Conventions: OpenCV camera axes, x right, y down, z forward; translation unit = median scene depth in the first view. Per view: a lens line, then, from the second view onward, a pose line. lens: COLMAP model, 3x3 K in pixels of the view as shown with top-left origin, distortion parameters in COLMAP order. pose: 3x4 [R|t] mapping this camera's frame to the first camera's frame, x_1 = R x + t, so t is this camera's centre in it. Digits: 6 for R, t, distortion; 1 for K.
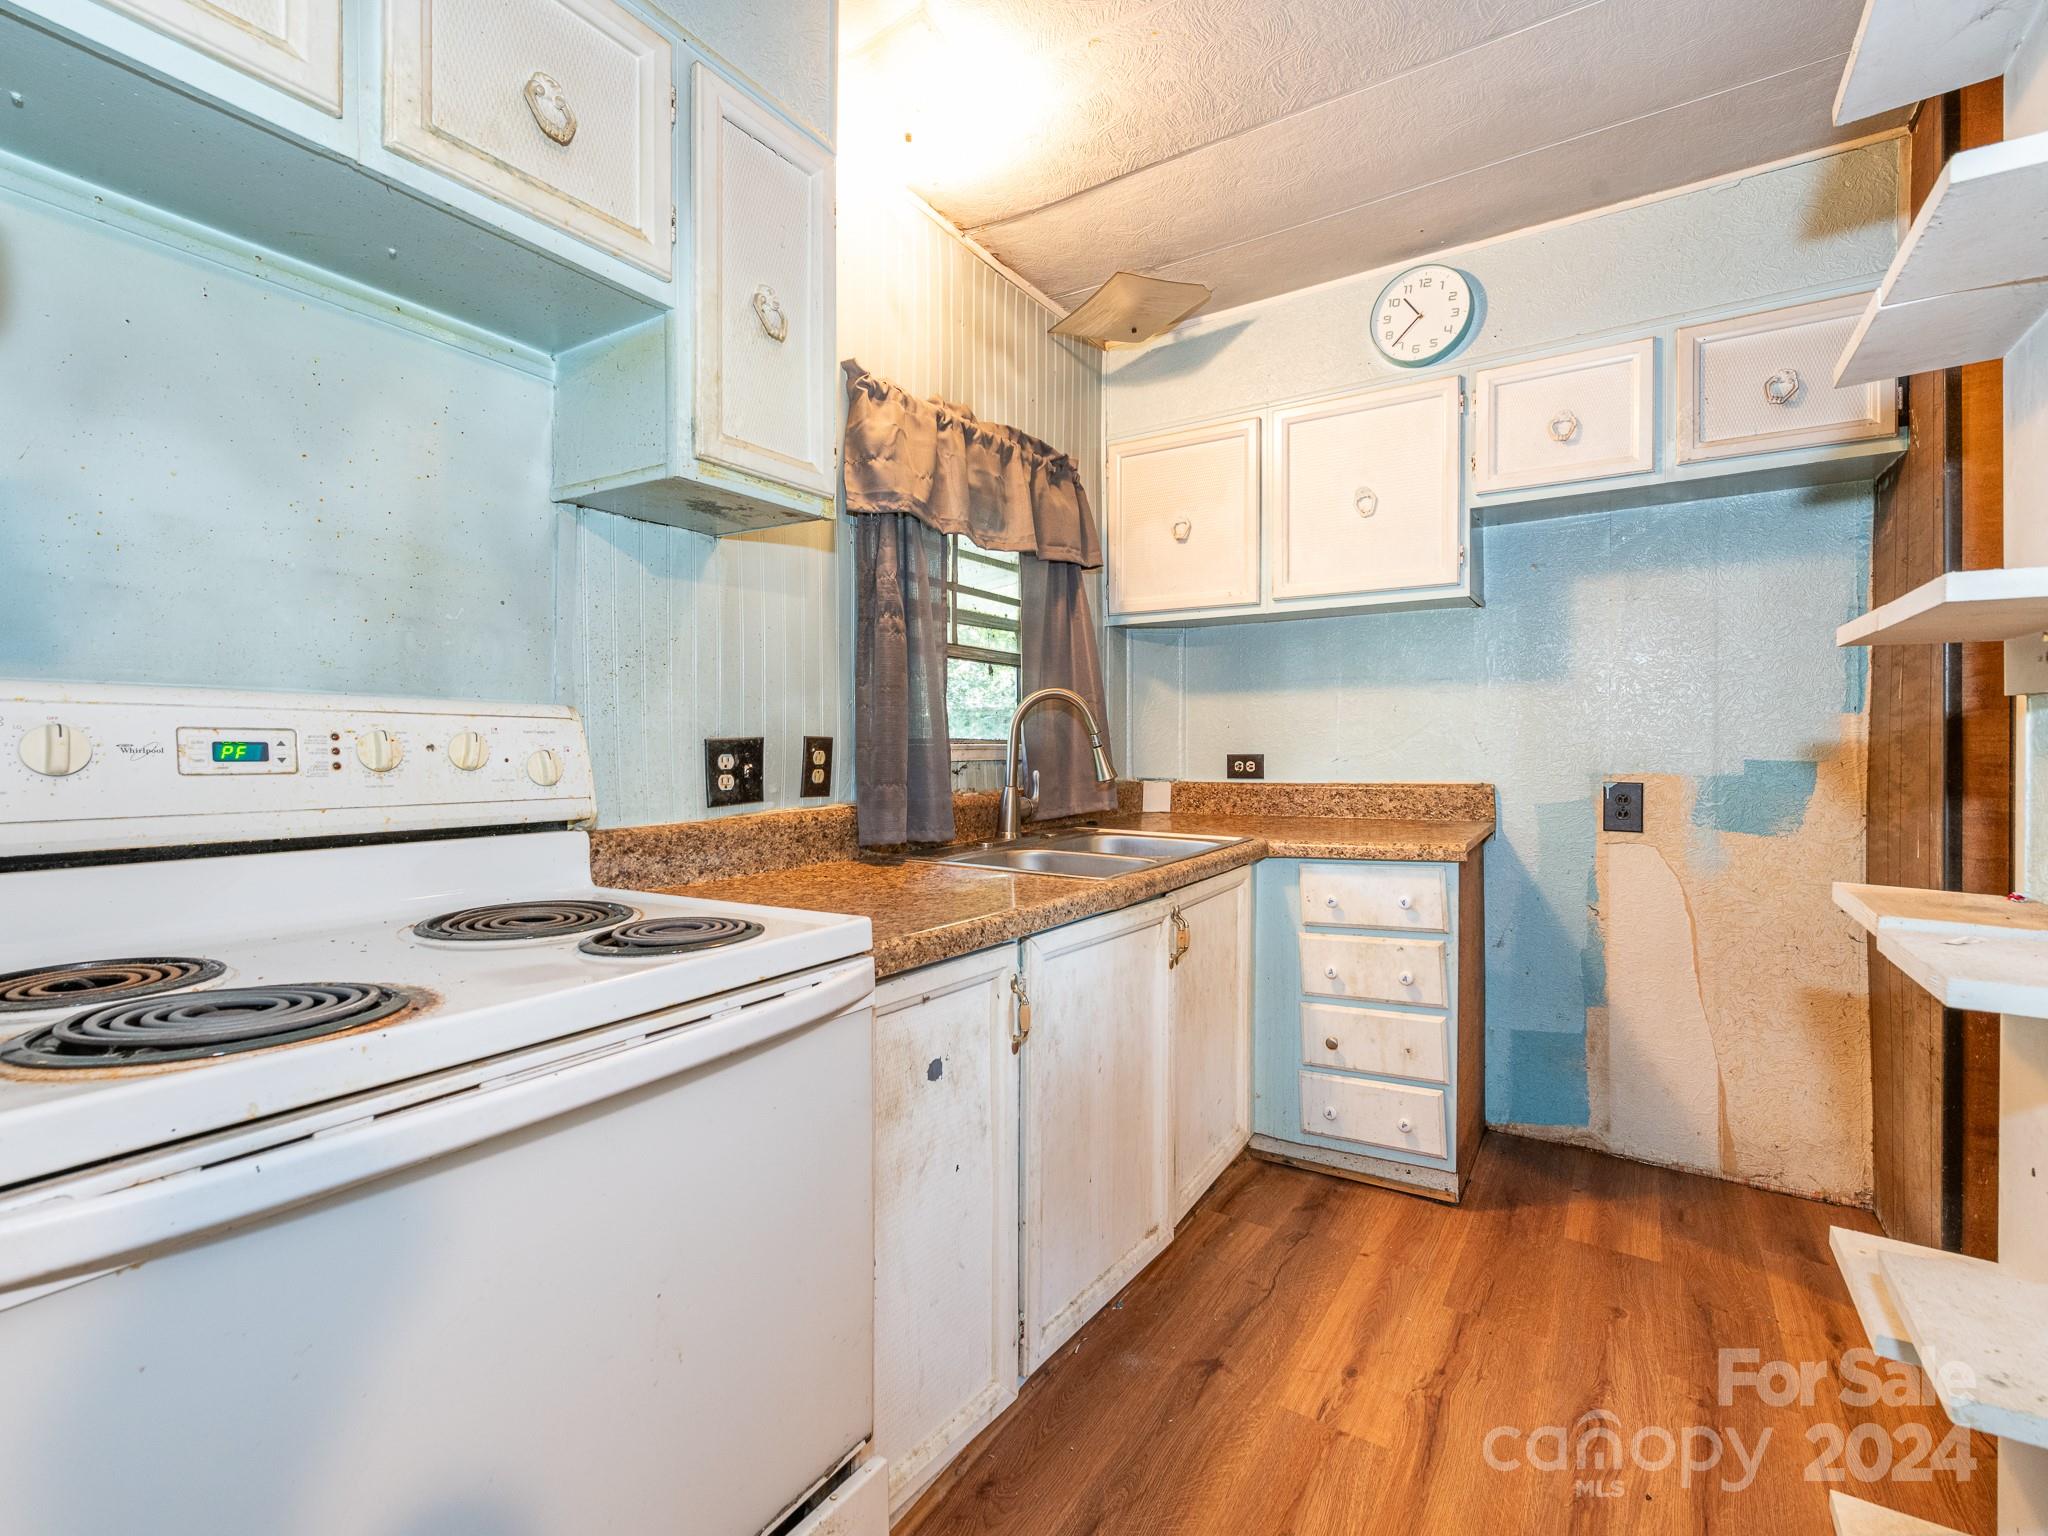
lens RADIAL K [[950.8, 0, 1009.2], [0, 950.8, 739.5], [0, 0, 1]] dist [0.008083, -0.002128]
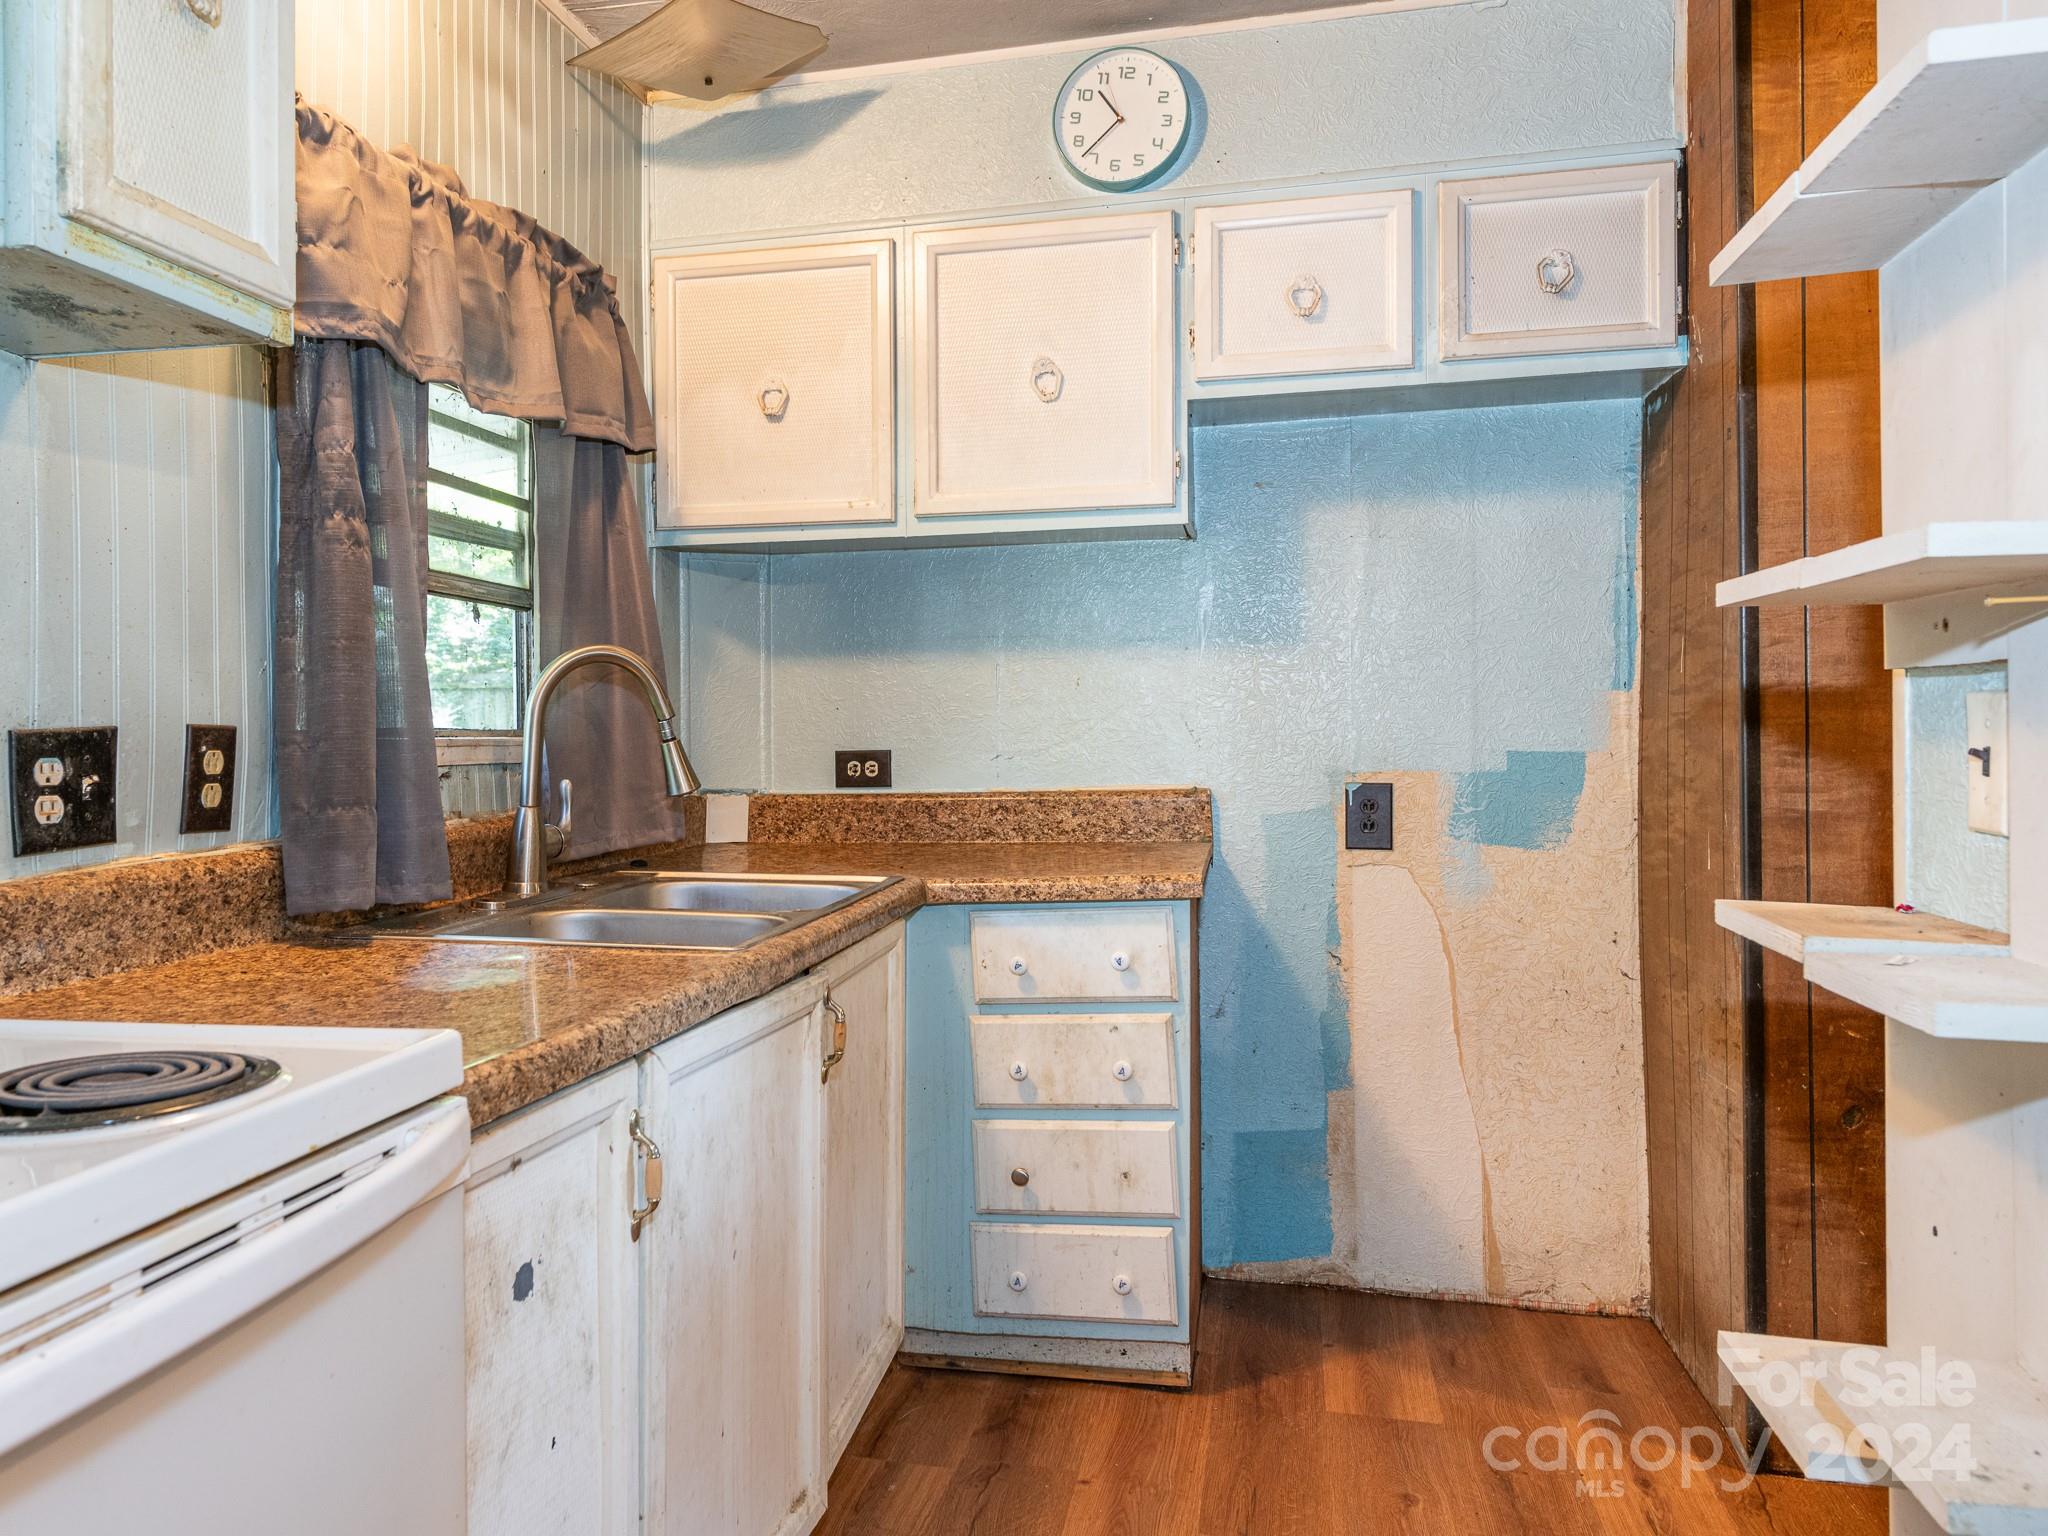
lens RADIAL K [[1527.6, 0, 869.7], [0, 1527.6, 714.2], [0, 0, 1]] dist [0.022558, -0.005575]
pose [[0.941211, -0.001407, 0.337815, -0.130491], [0.004727, 0.999948, -0.009007, 0.000513], [-0.337785, 0.010074, 0.941169, 0.011344]]
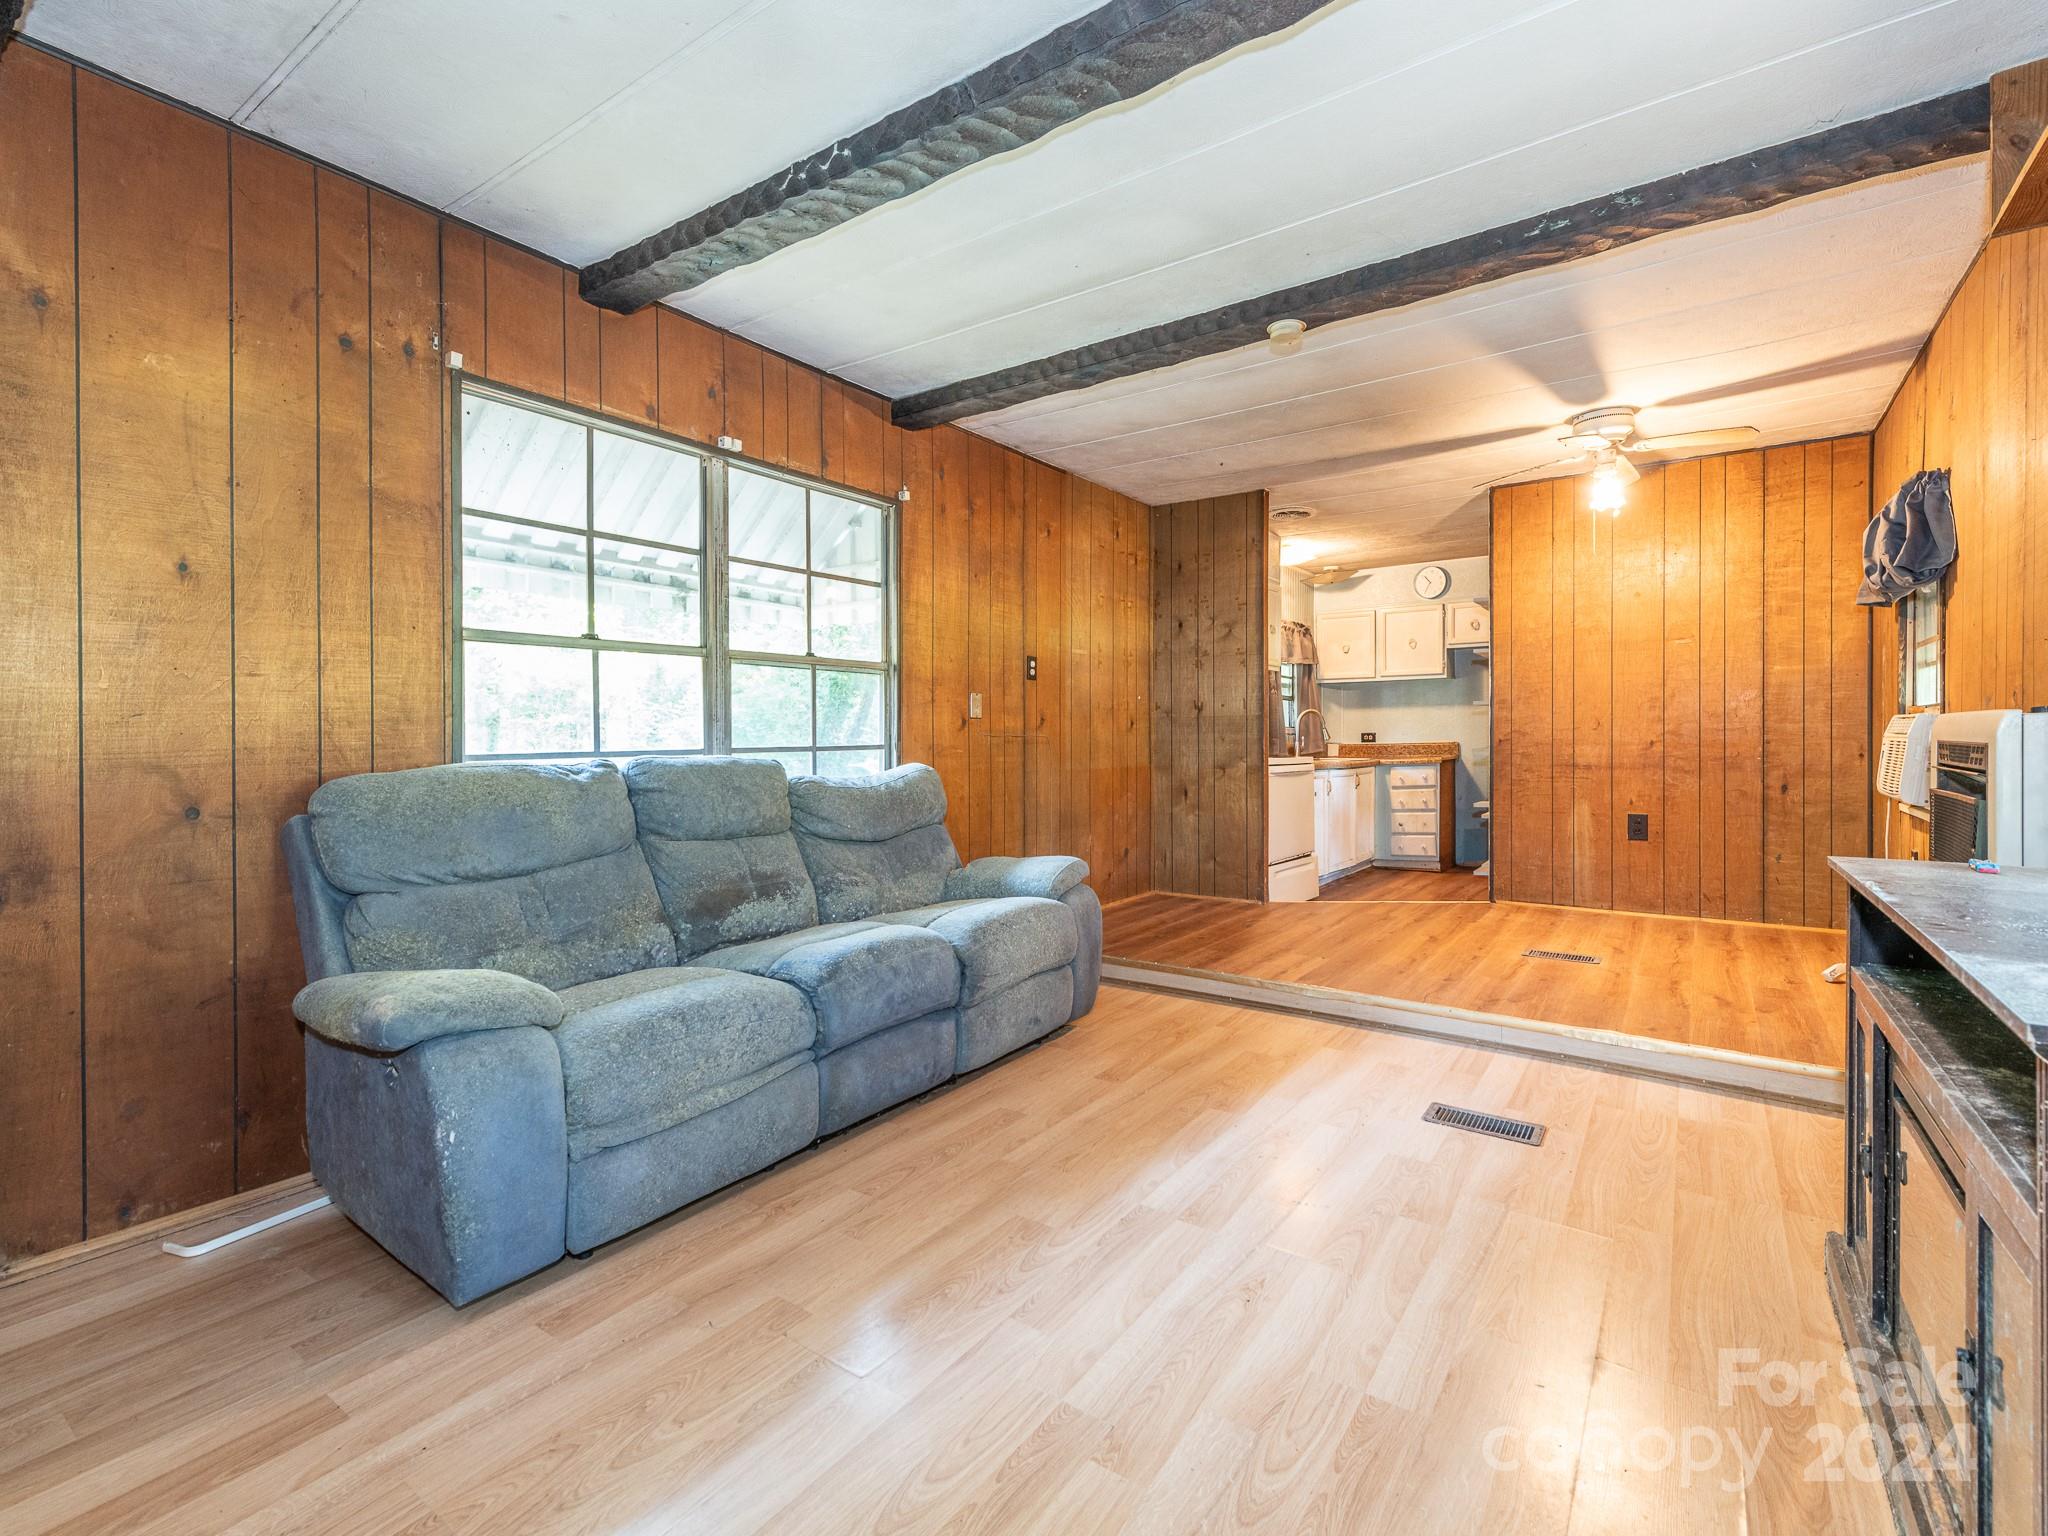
lens RADIAL K [[921.9, 0, 1143.0], [0, 921.9, 745.1], [0, 0, 1]] dist [0.013271, -0.000219]
pose [[0.996937, -0.005206, 0.078039, -0.735959], [0.004542, 0.999952, 0.008689, 0.033543], [-0.078081, -0.008308, 0.996912, -1.937522]]
